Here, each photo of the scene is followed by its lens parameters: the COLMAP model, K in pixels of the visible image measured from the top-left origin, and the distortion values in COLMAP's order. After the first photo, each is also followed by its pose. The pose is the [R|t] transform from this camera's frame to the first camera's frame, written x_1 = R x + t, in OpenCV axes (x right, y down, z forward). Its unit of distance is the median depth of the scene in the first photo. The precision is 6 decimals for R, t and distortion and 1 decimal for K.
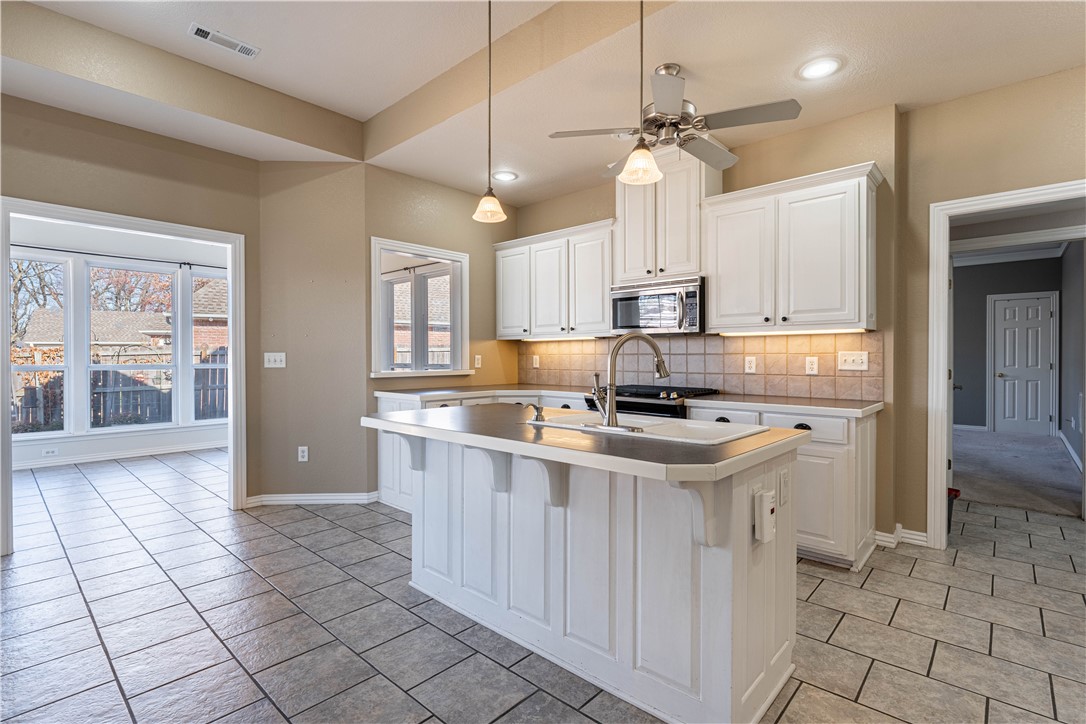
lens RADIAL K [[507.2, 0, 542.7], [0, 507.2, 357.1], [0, 0, 1]] dist [-0.006335, 0.000232]
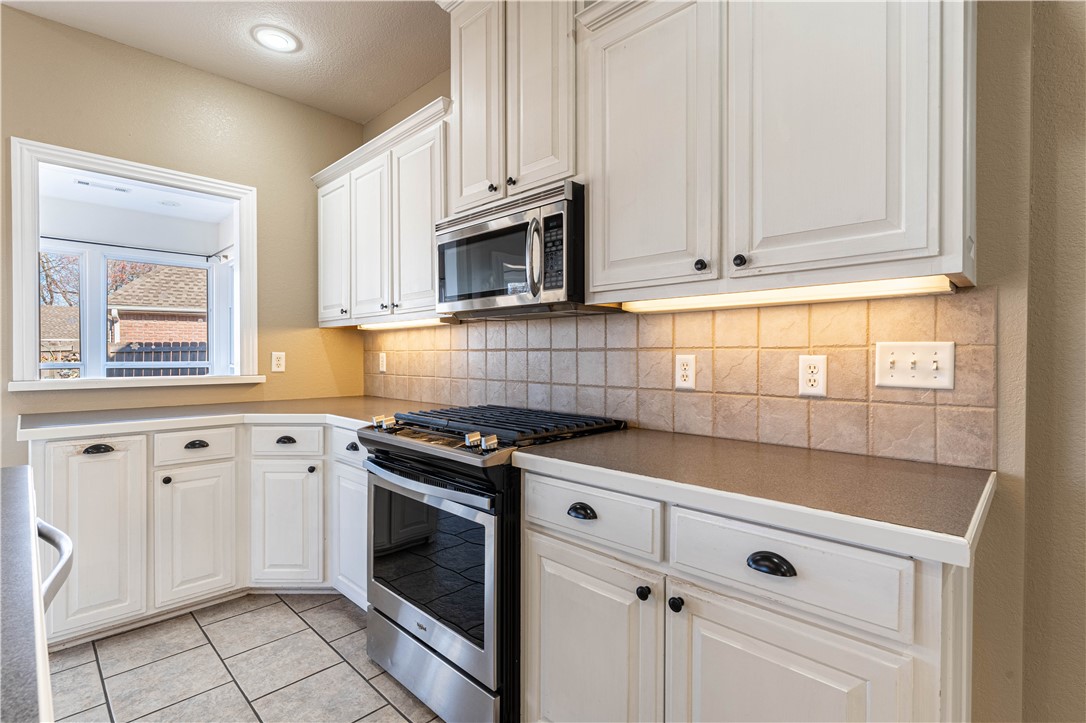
lens RADIAL K [[507.2, 0, 541.4], [0, 507.2, 356.3], [0, 0, 1]] dist [-0.006335, 0.000232]
pose [[0.999330, 0.002479, -0.036521, 0.288781], [-0.002464, 0.999997, 0.000448, 0.001015], [0.036522, -0.000358, 0.999333, 0.510872]]
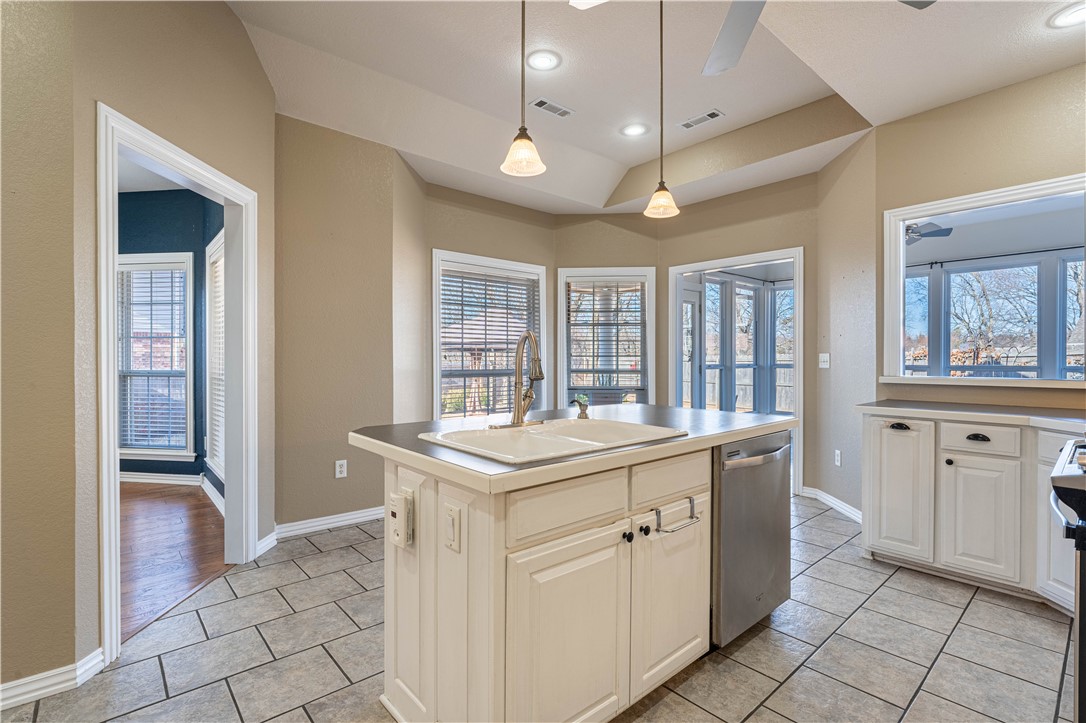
lens RADIAL K [[507.2, 0, 541.3], [0, 507.2, 362.1], [0, 0, 1]] dist [-0.006335, 0.000232]
pose [[-0.117364, 0.006494, -0.993068, 0.593241], [-0.001578, 0.999976, 0.006726, 0.003084], [0.993088, 0.002356, -0.117351, 0.596422]]
